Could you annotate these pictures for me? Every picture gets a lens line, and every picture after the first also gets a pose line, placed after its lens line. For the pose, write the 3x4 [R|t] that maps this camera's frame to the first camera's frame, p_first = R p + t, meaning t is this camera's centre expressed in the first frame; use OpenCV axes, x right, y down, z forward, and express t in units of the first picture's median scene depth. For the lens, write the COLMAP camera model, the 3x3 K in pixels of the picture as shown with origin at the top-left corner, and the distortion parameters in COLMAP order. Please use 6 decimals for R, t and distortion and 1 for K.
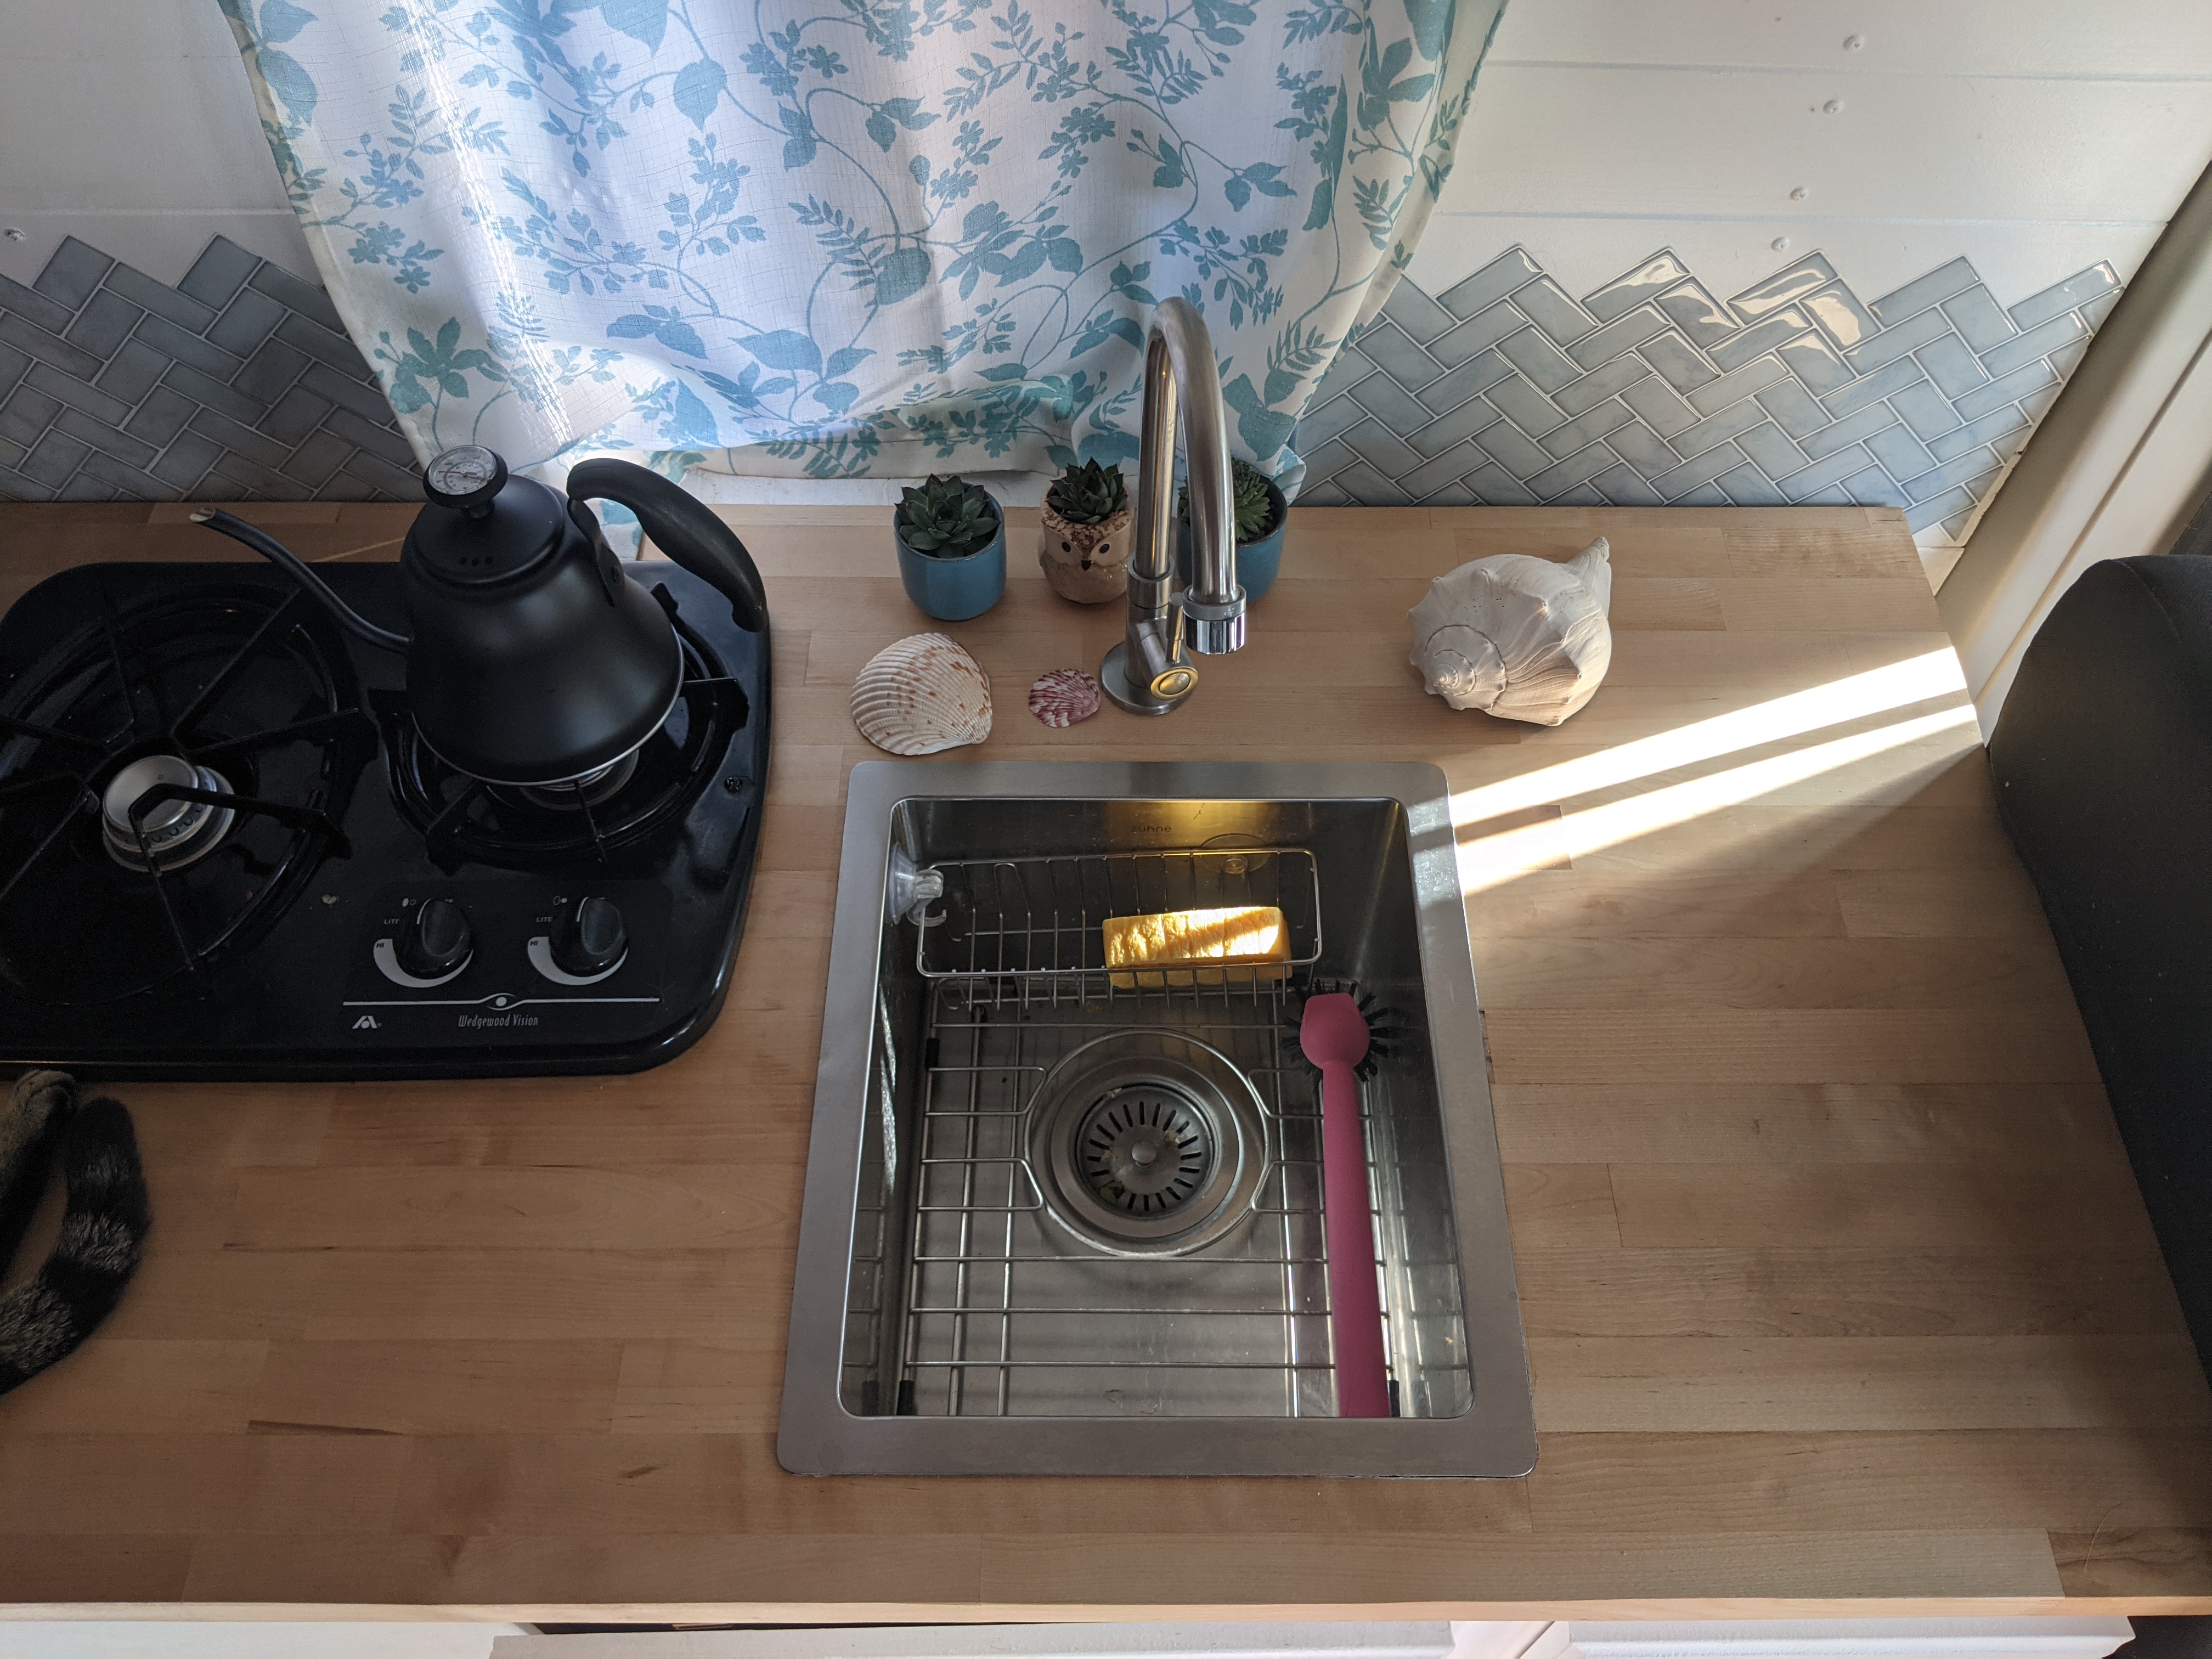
lens RADIAL K [[1781.7, 0, 1119.2], [0, 1781.7, 829.7], [0, 0, 1]] dist [-0.029179, -0.012748]
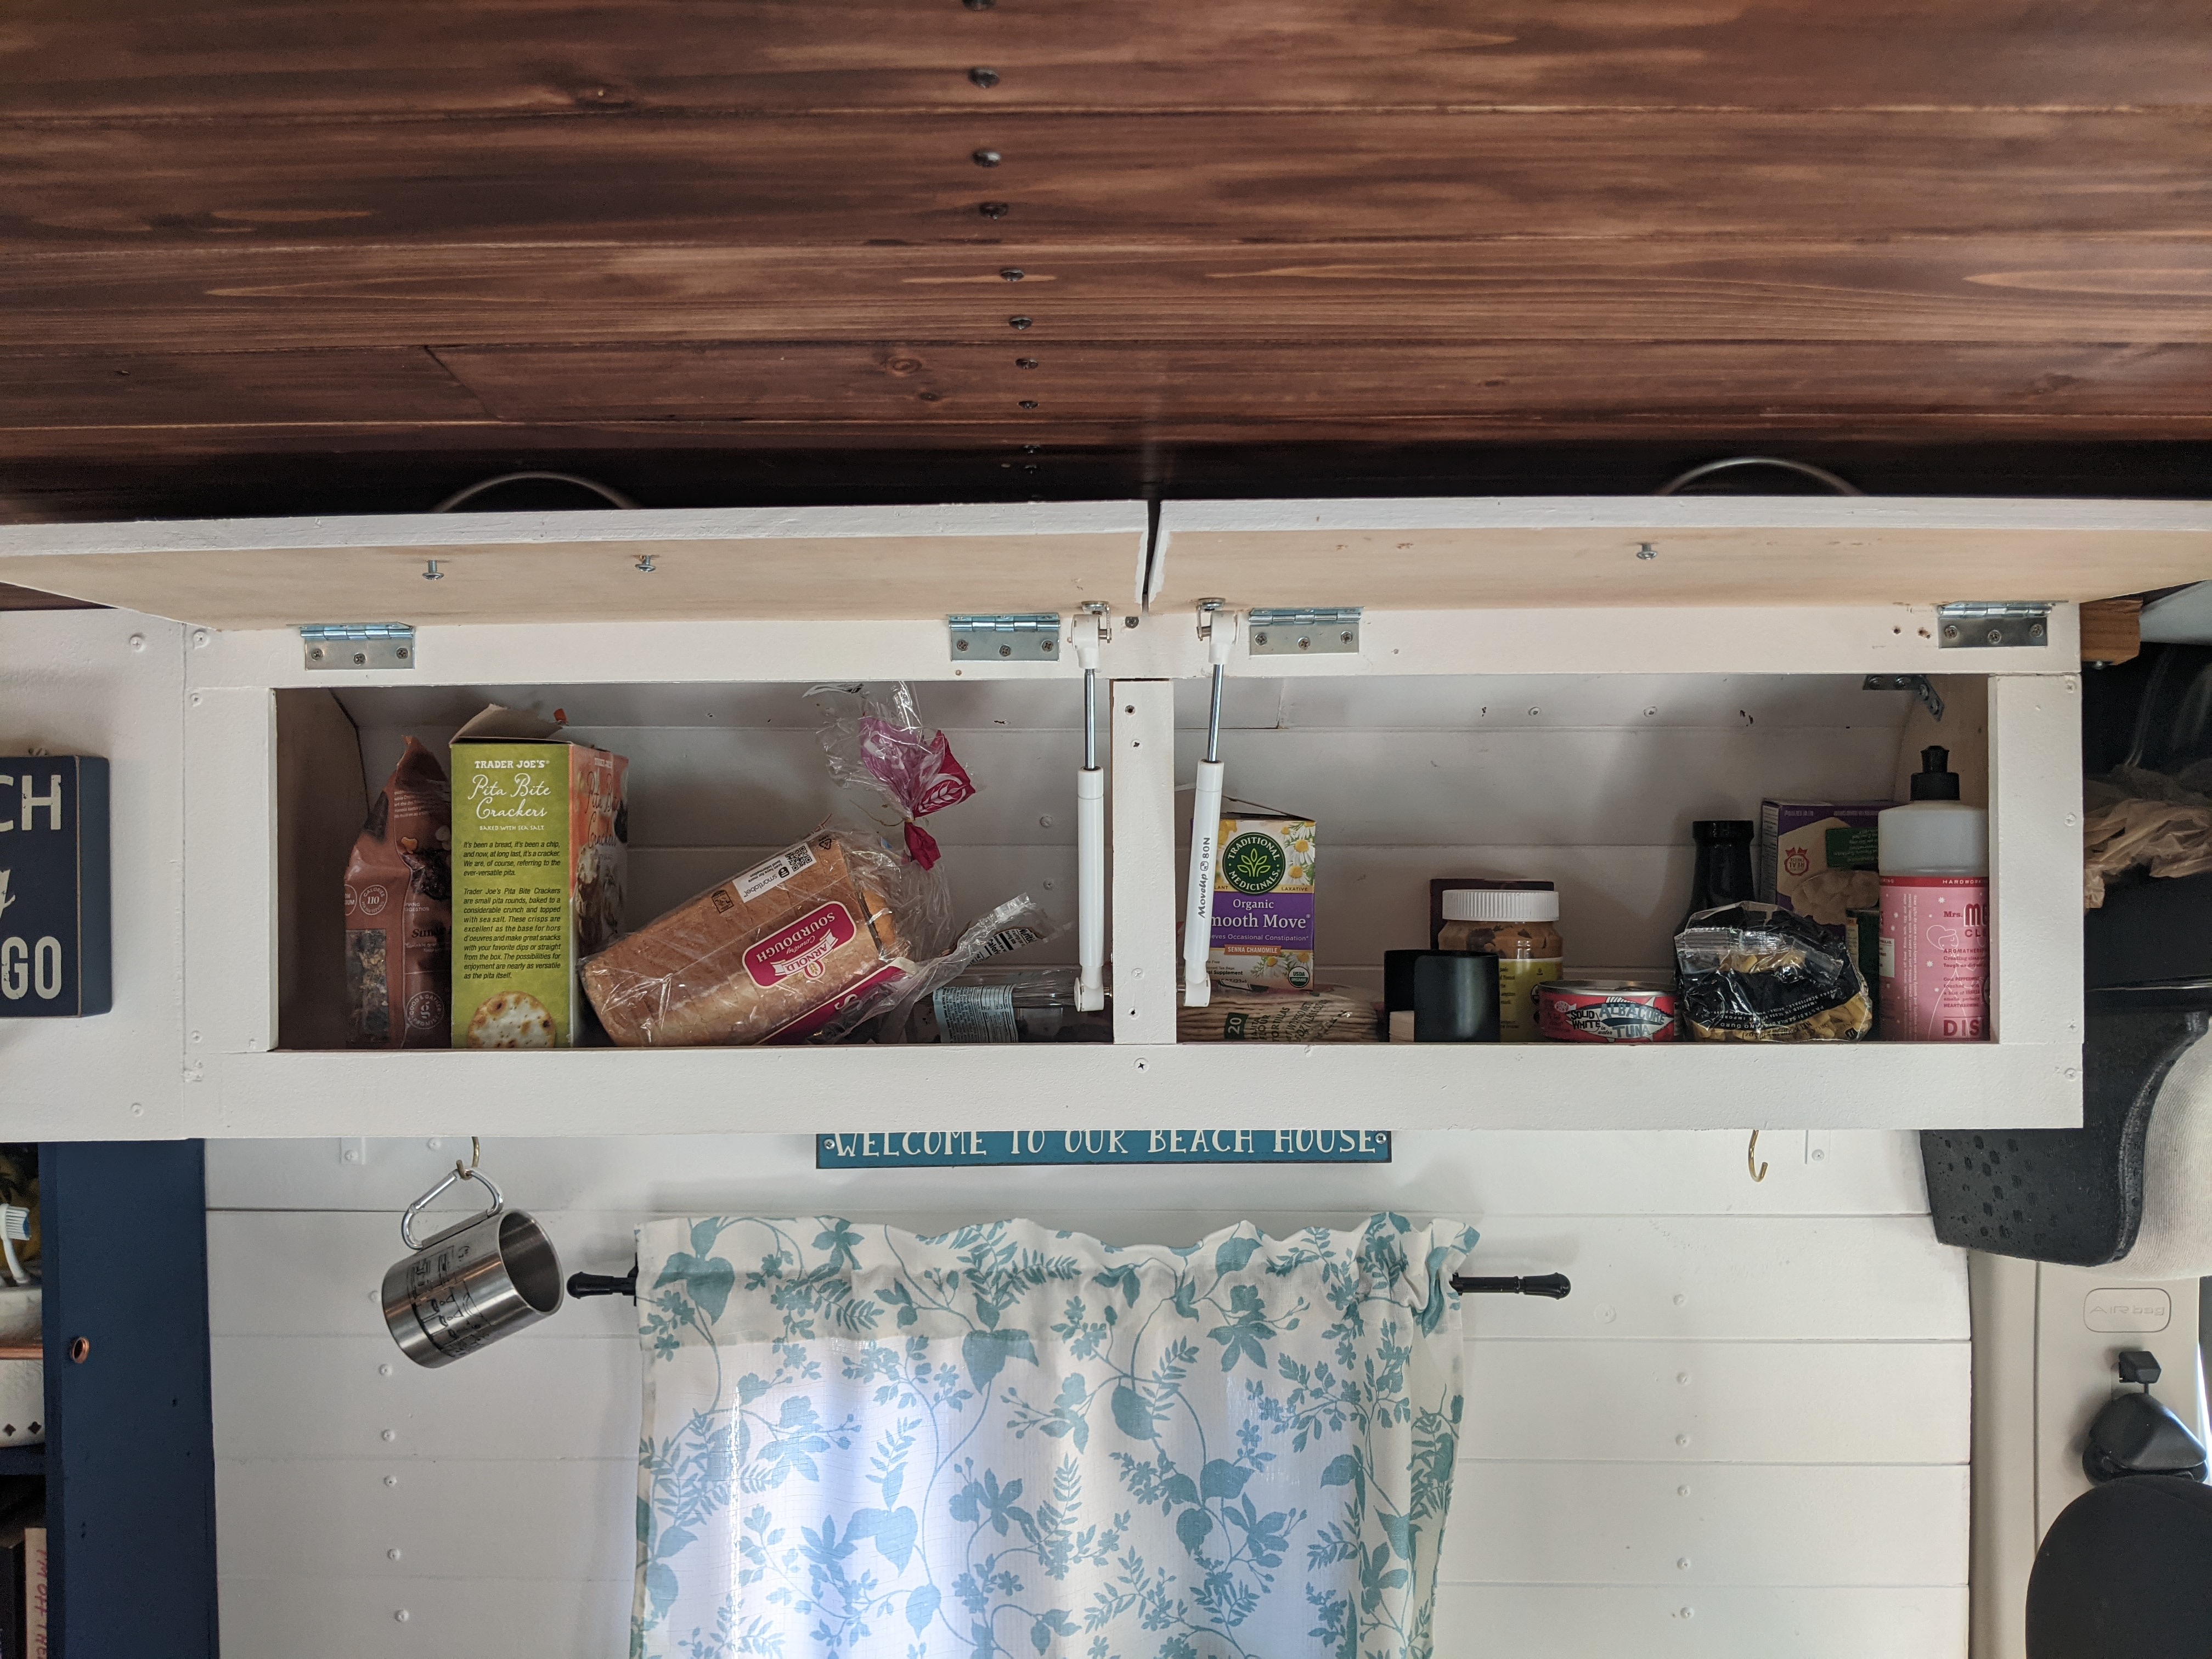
lens RADIAL K [[1781.7, 0, 1101.6], [0, 1781.7, 832.5], [0, 0, 1]] dist [-0.029179, -0.012748]
pose [[0.999772, -0.020635, -0.005409, -0.063581], [0.005138, 0.479027, -0.877785, 0.588475], [0.020704, 0.877558, 0.479024, -0.295463]]
